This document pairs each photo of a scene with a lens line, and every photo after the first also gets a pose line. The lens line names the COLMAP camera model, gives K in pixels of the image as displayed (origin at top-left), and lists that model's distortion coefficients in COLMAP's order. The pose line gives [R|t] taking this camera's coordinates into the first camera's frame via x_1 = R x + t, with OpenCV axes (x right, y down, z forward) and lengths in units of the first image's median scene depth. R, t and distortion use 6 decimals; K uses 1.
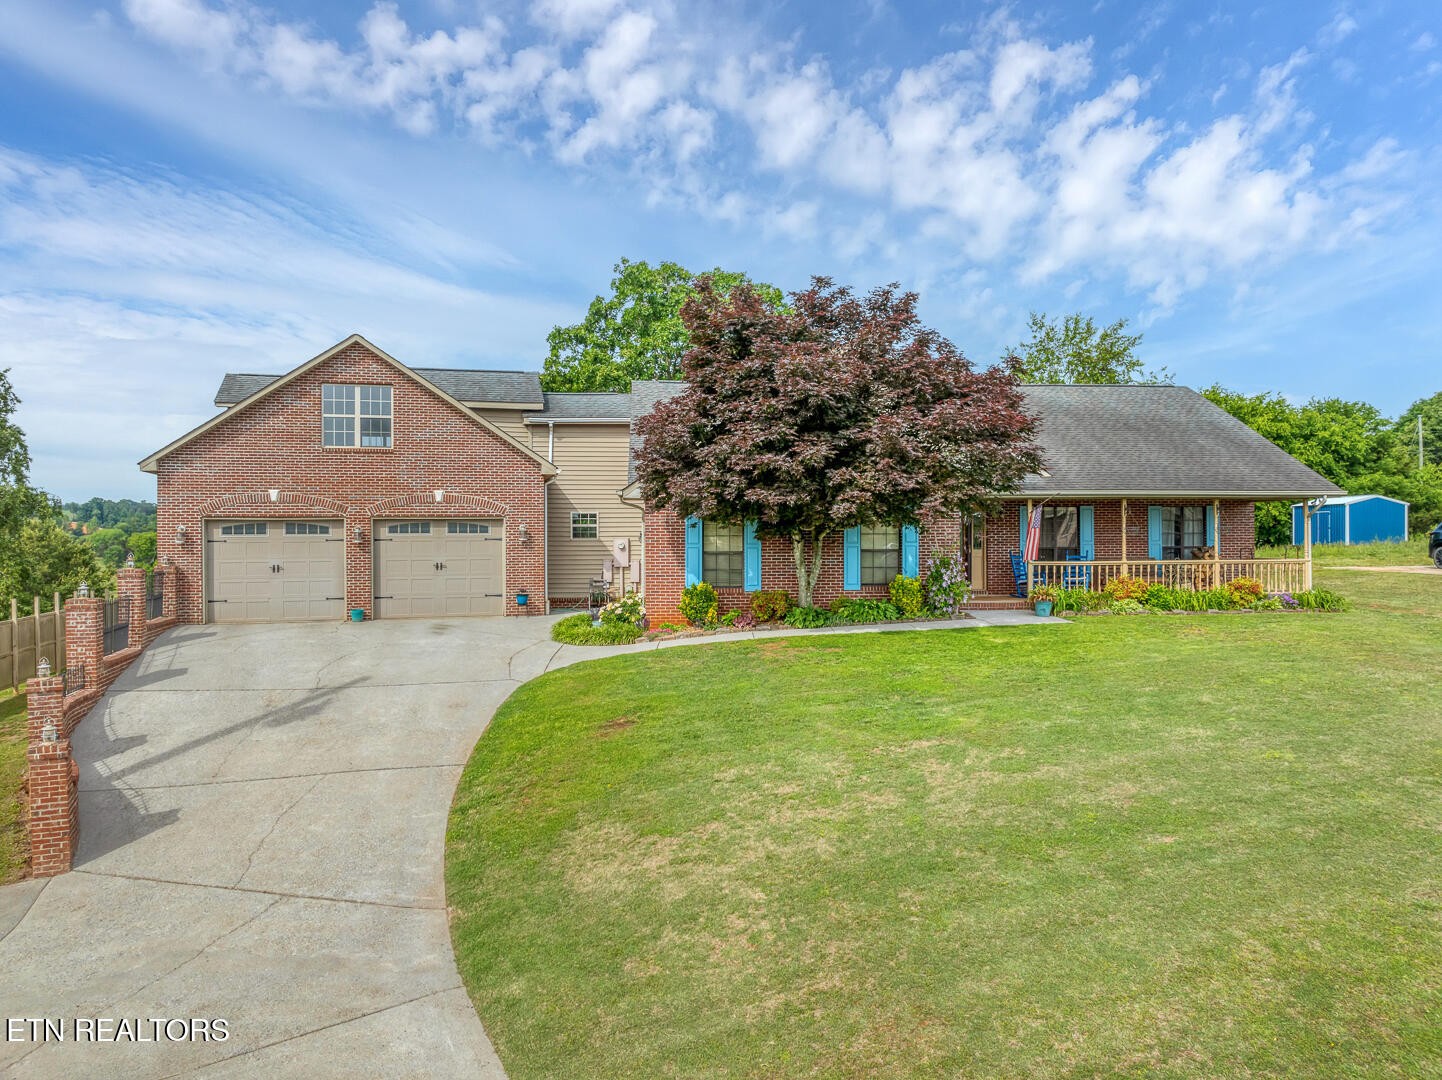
lens RADIAL K [[1030.0, 0, 716.5], [0, 1030.0, 539.5], [0, 0, 1]] dist [-0.032107, -0.004569]
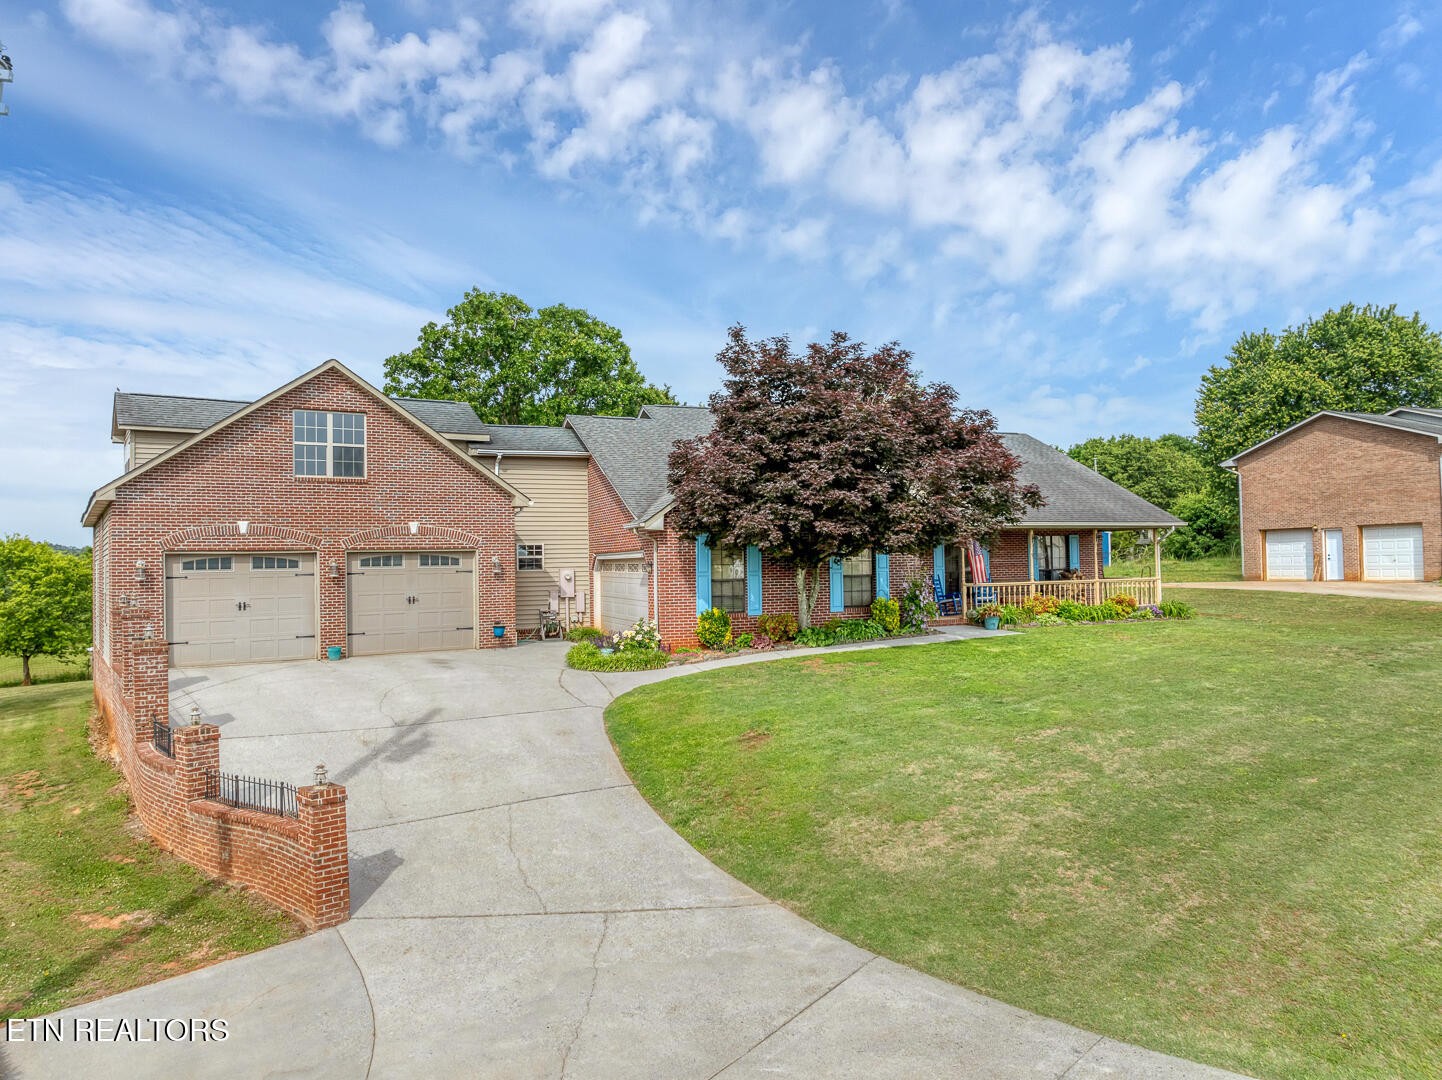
lens RADIAL K [[1030.0, 0, 733.2], [0, 1030.0, 537.8], [0, 0, 1]] dist [-0.032107, -0.004569]
pose [[0.949470, -0.004357, 0.313827, -0.323585], [0.014348, 0.999461, -0.029534, 0.000239], [-0.313529, 0.032544, 0.949021, -0.022981]]
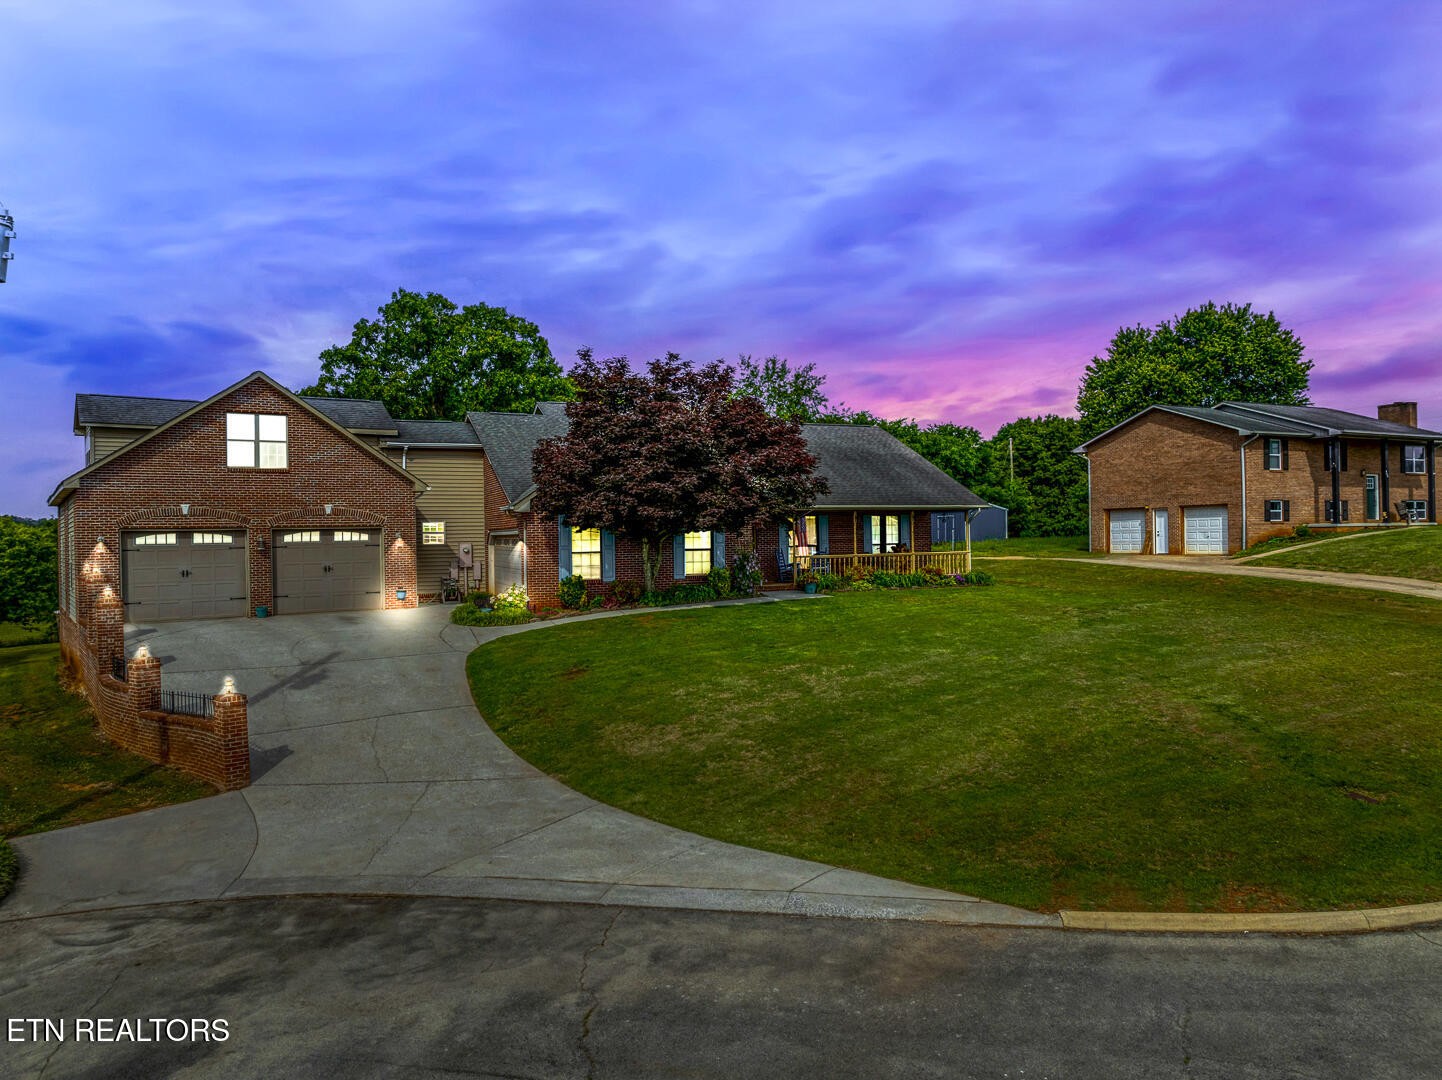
lens RADIAL K [[1030.0, 0, 729.1], [0, 1030.0, 529.4], [0, 0, 1]] dist [-0.032107, -0.004569]
pose [[0.939753, -0.008453, 0.341749, -0.269712], [0.012876, 0.999860, -0.010676, -0.000708], [-0.341611, 0.014433, 0.939731, -0.297700]]
